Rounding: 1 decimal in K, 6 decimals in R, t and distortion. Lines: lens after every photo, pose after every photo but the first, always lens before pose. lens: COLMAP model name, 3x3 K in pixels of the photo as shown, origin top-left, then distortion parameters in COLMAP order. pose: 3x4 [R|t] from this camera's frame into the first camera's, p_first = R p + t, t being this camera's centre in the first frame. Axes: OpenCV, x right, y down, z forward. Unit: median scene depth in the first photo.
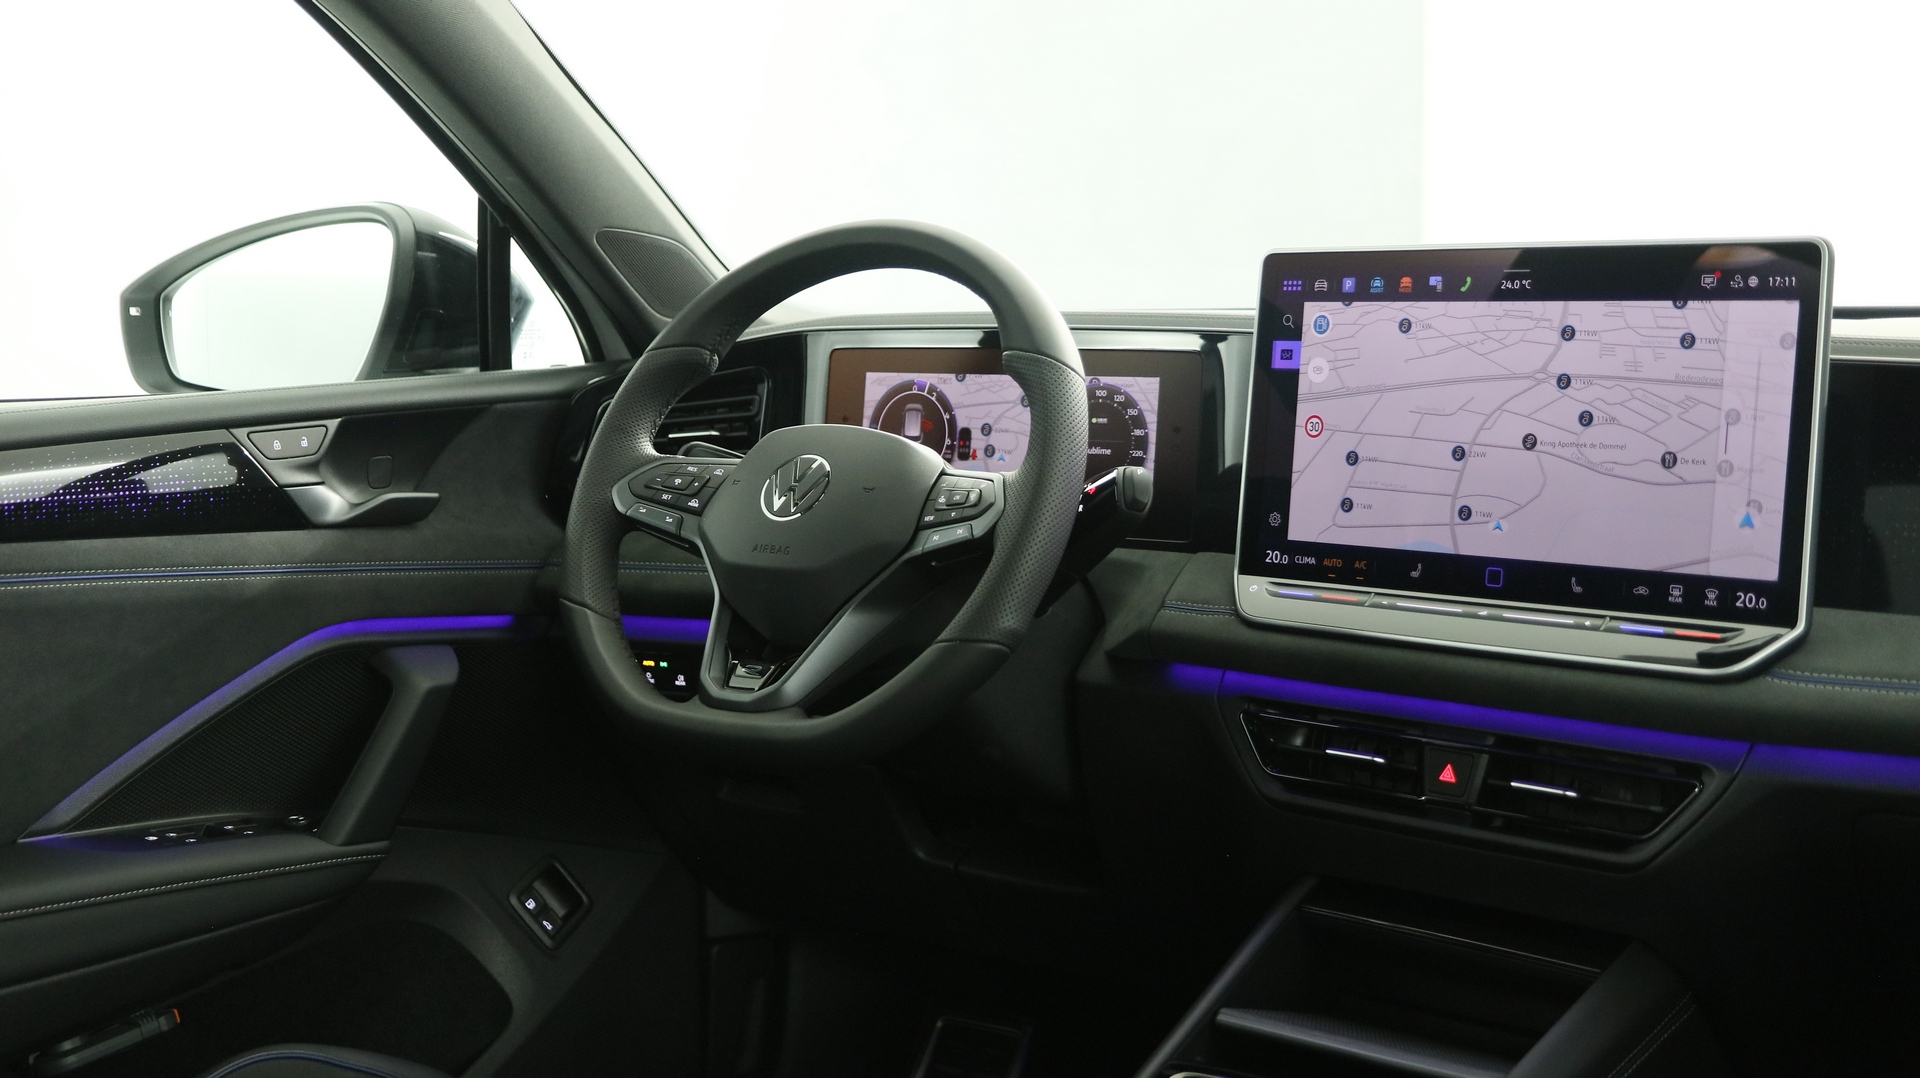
lens RADIAL K [[2347.8, 0, 951.5], [0, 2347.8, 547.3], [0, 0, 1]] dist [0.021988, 0.000000]
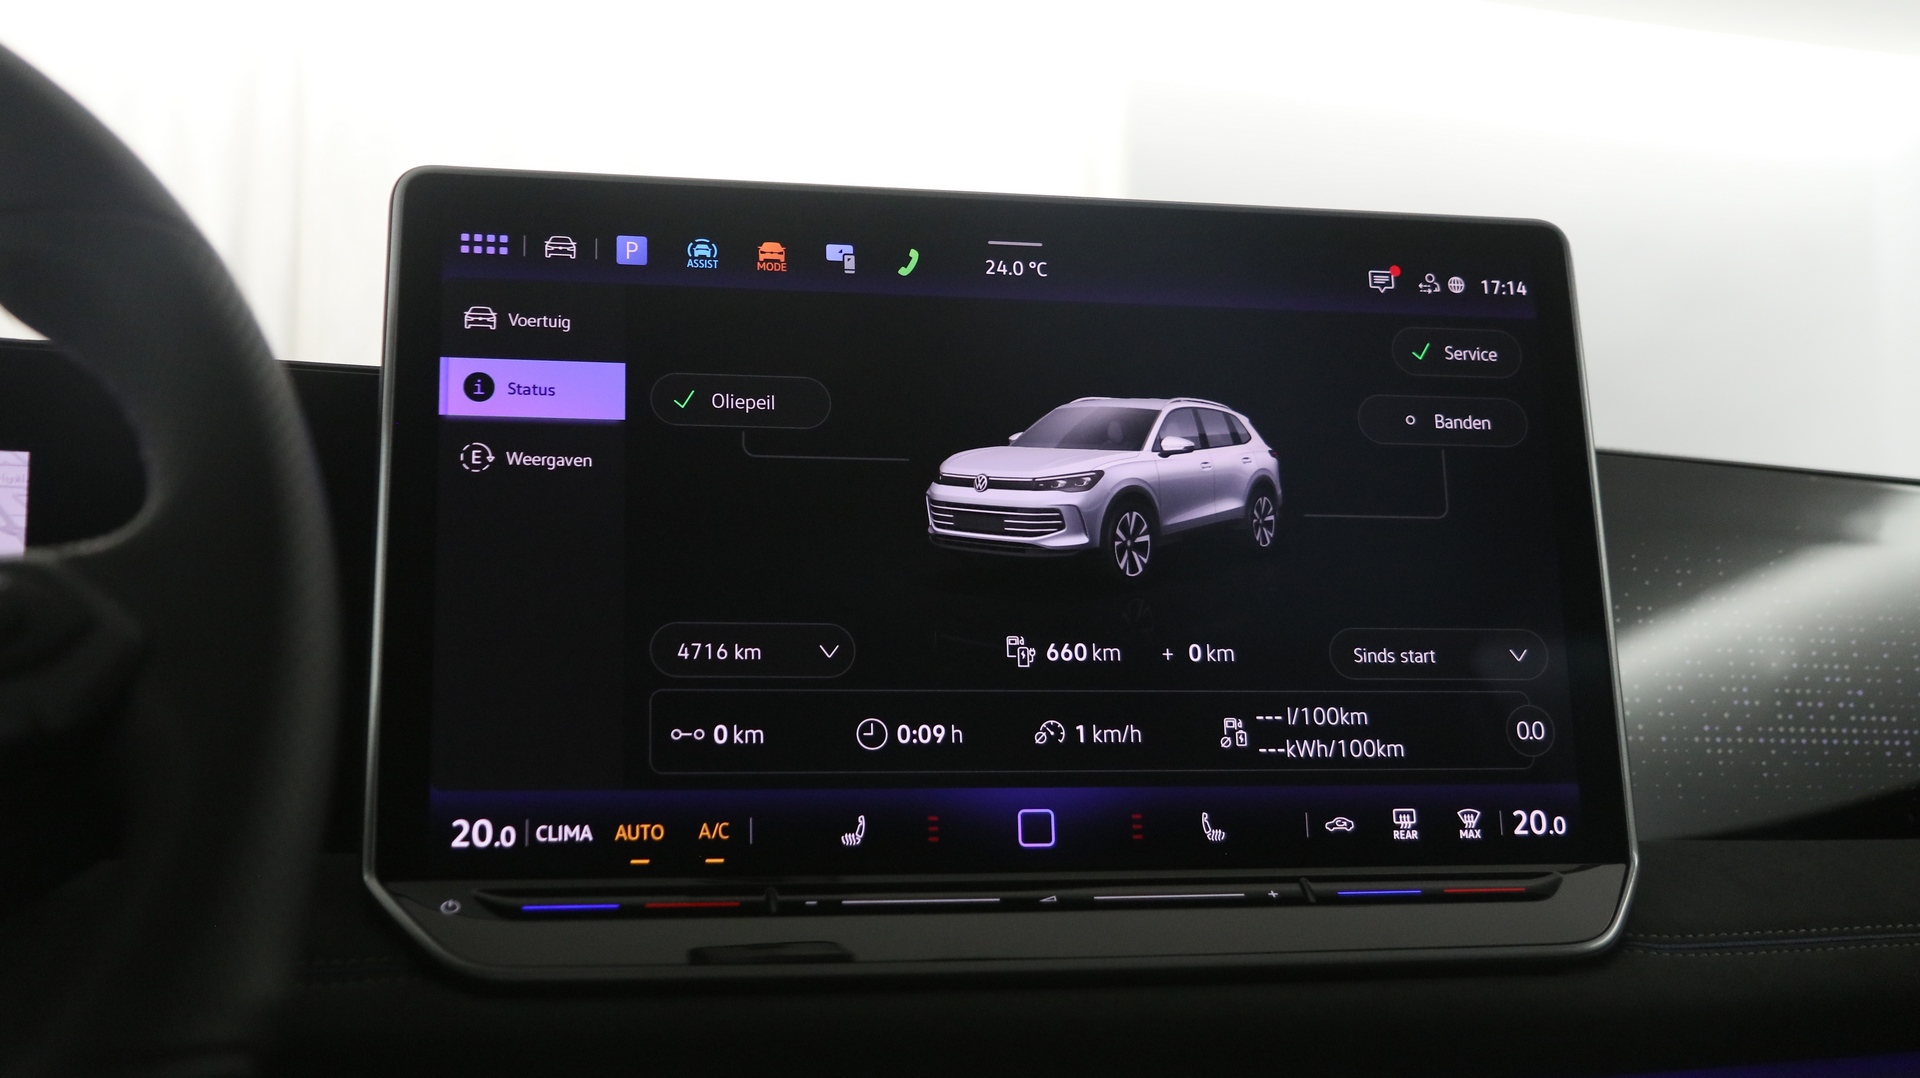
lens RADIAL K [[2184.4, 0, 953.7], [0, 2184.4, 544.4], [0, 0, 1]] dist [-0.002437, 0.000000]
pose [[0.560246, 0.095899, 0.822756, -0.151943], [0.092819, 0.979752, -0.177402, 0.031737], [-0.823110, 0.175756, 0.540000, 0.699884]]
